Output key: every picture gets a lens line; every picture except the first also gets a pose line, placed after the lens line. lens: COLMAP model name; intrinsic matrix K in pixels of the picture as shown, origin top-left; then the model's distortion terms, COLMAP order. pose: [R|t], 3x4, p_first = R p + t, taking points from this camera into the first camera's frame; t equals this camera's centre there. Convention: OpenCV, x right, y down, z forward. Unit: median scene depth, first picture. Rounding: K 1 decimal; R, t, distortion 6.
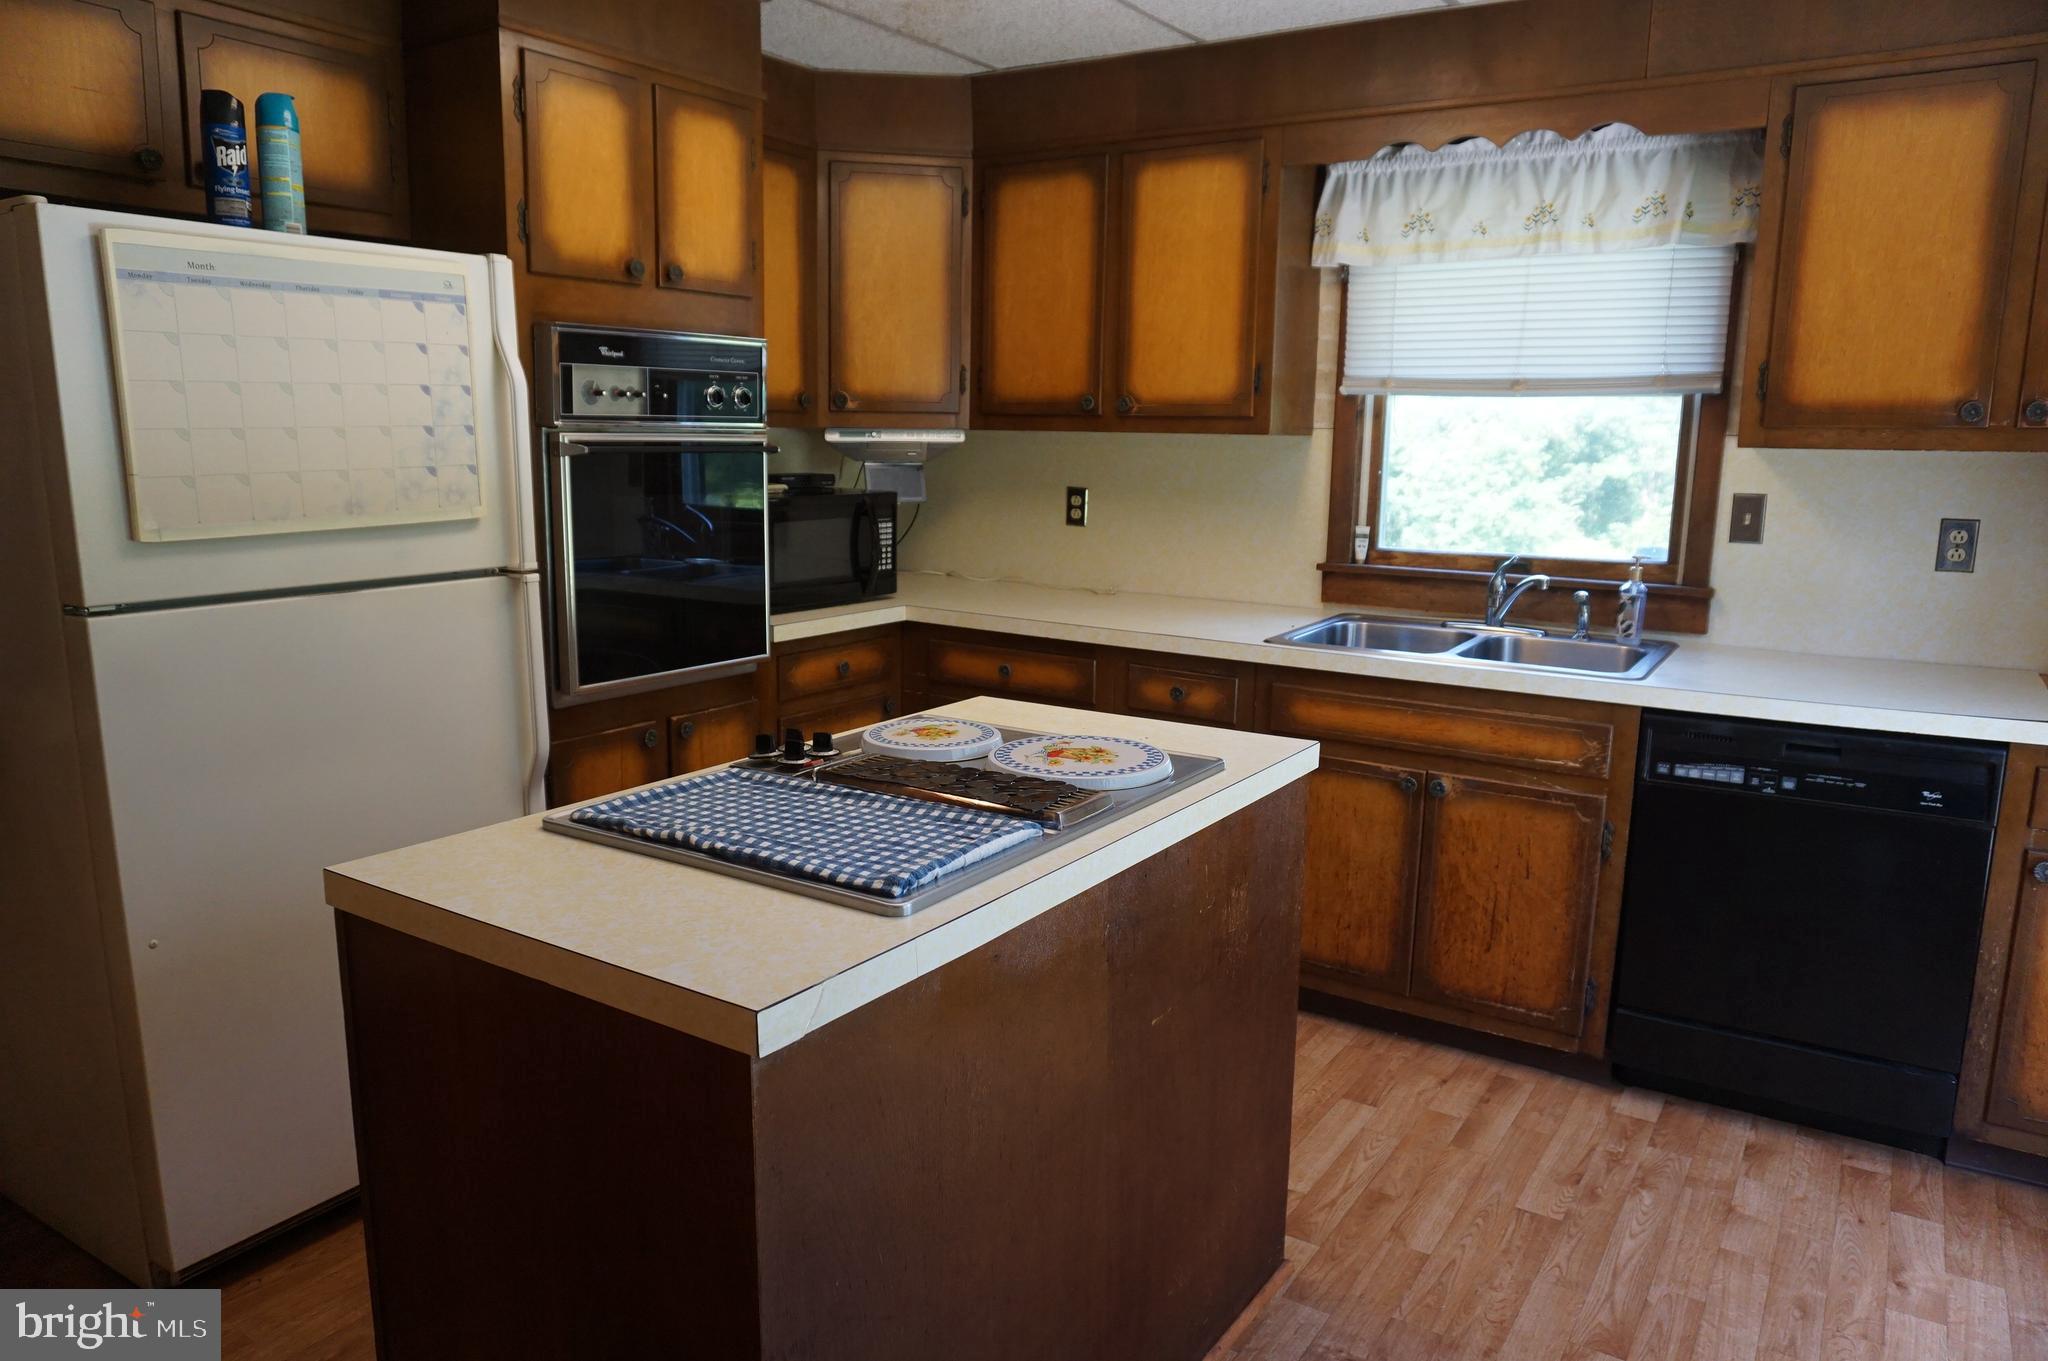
lens RADIAL K [[1374.7, 0, 983.0], [0, 1374.7, 677.3], [0, 0, 1]] dist [-0.038606, 0.029677]
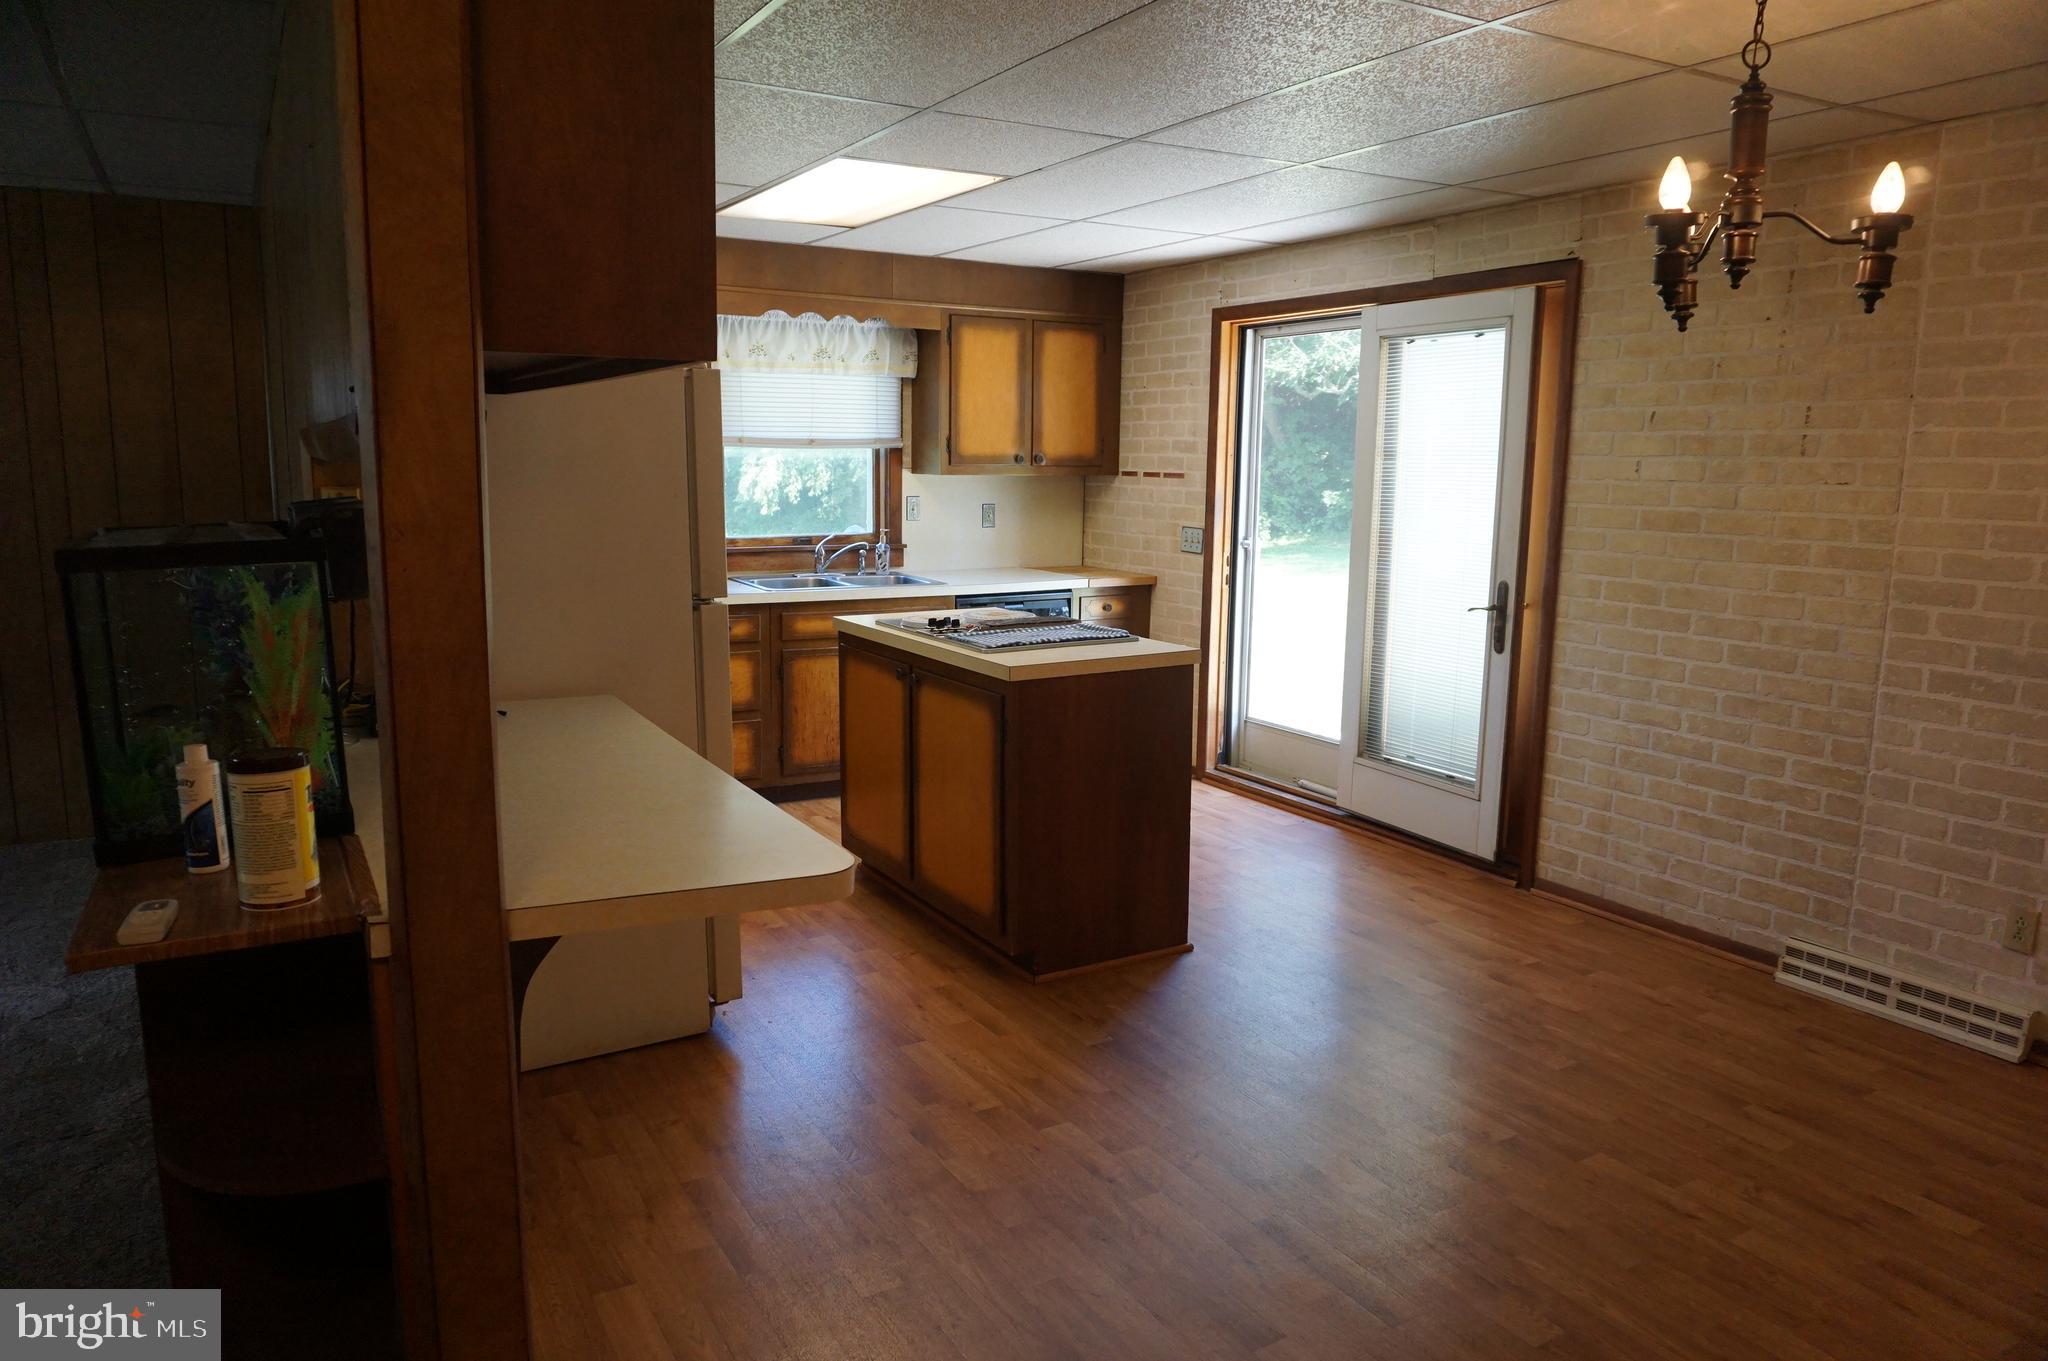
lens RADIAL K [[1355.9, 0, 1024.0], [0, 1355.9, 680.5], [0, 0, 1]] dist [-0.054980, 0.029822]
pose [[0.432884, -0.148987, 0.889053, -1.208422], [0.158968, 0.983408, 0.087397, -0.012614], [-0.887322, 0.103498, 0.449385, -0.041729]]
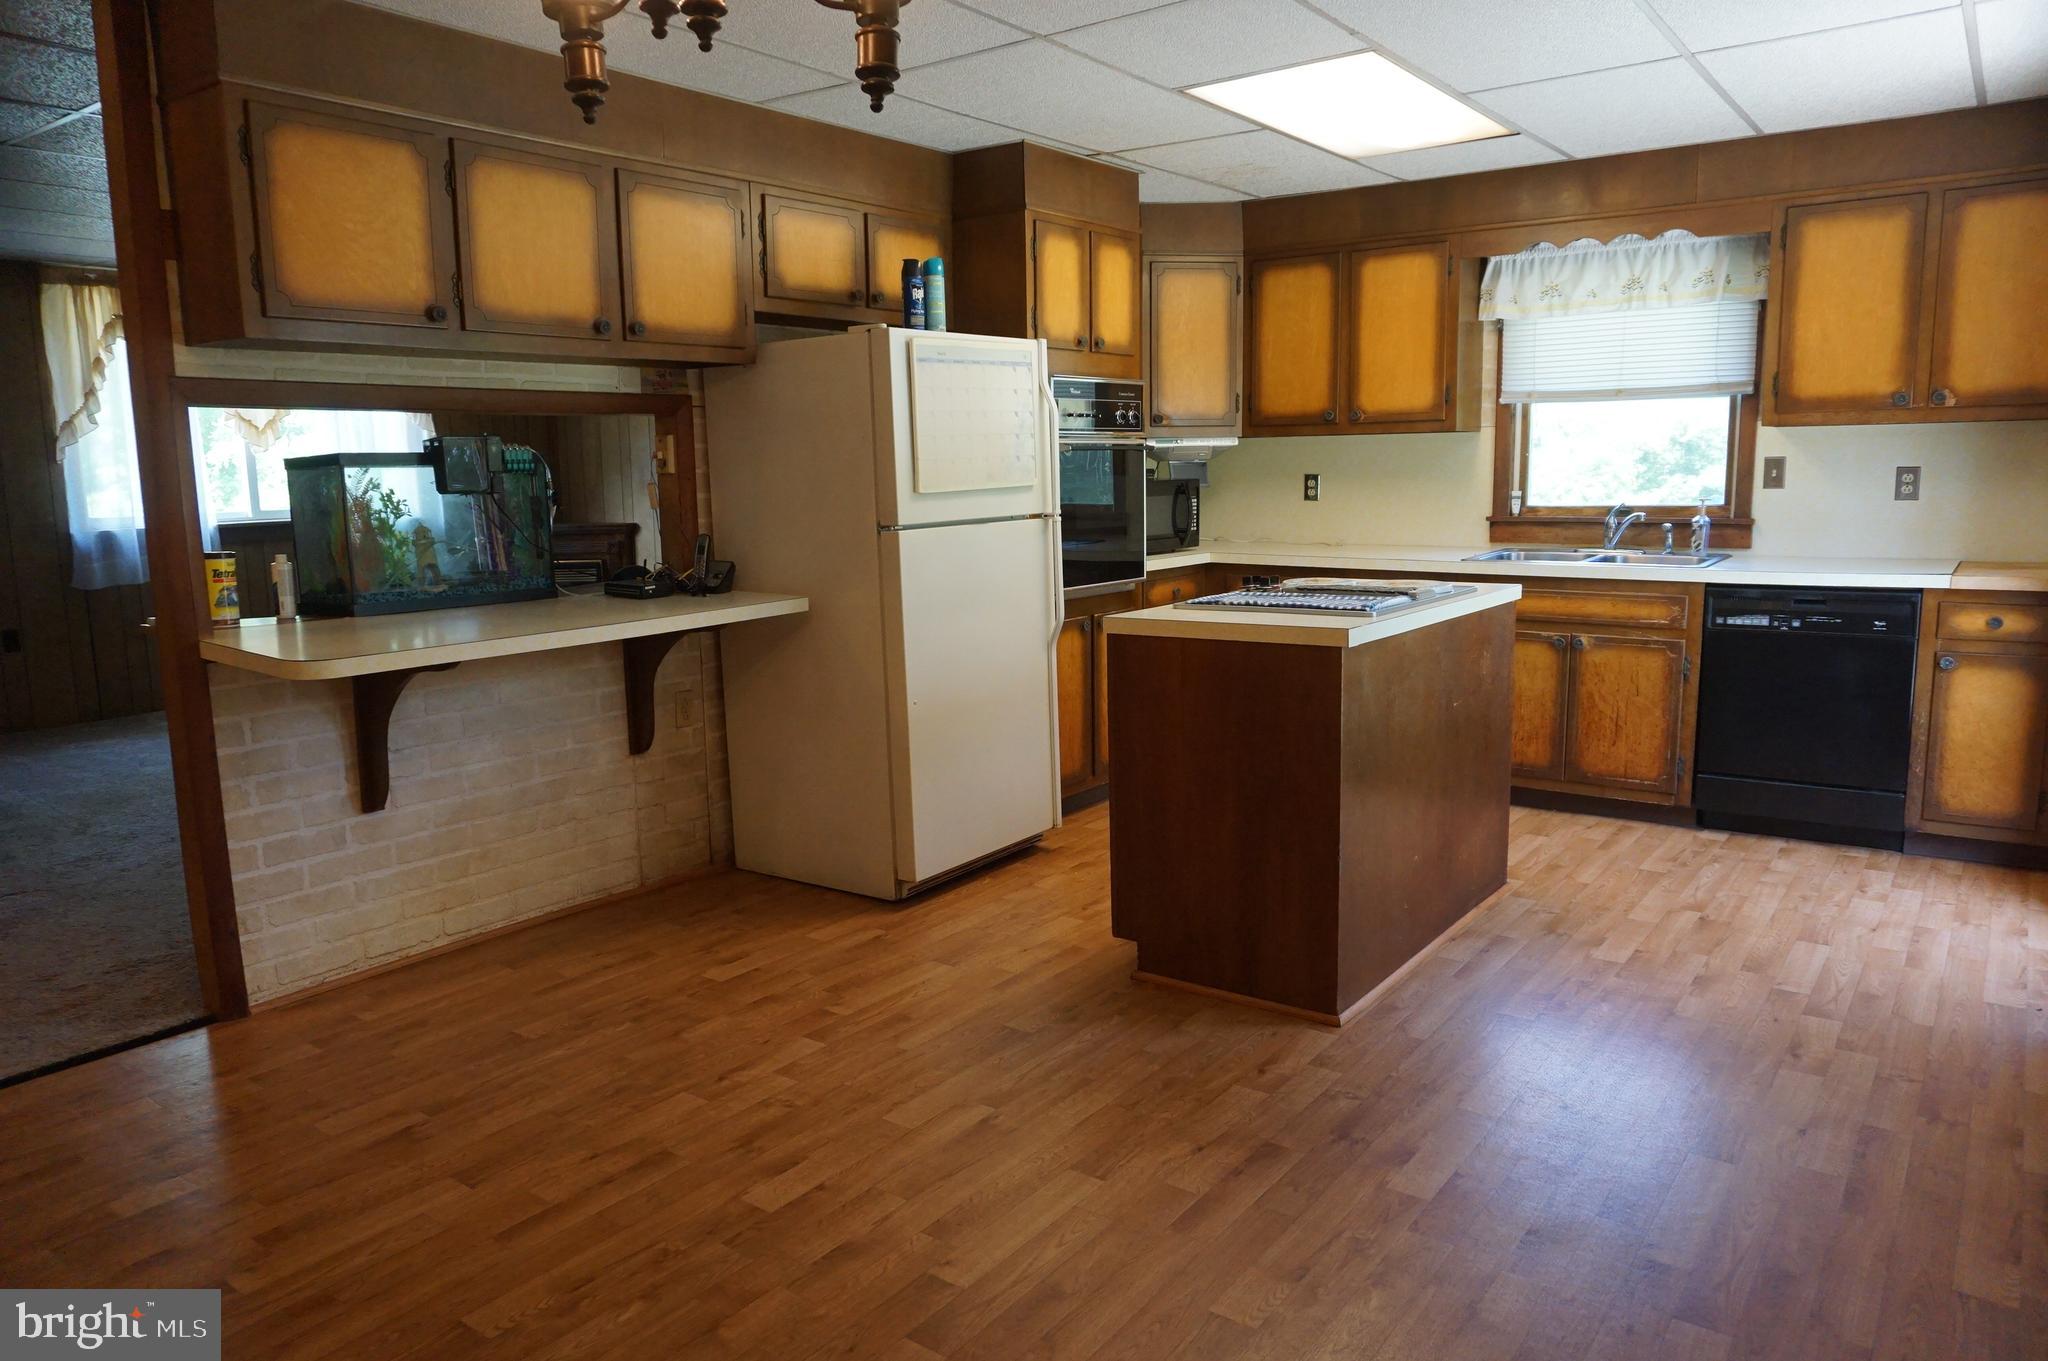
lens RADIAL K [[1374.7, 0, 983.0], [0, 1374.7, 677.3], [0, 0, 1]] dist [-0.038606, 0.029677]
pose [[0.997794, -0.023143, -0.062217, -0.249224], [0.021735, 0.999494, -0.023215, 0.132629], [0.062722, 0.021812, 0.997793, -0.601253]]
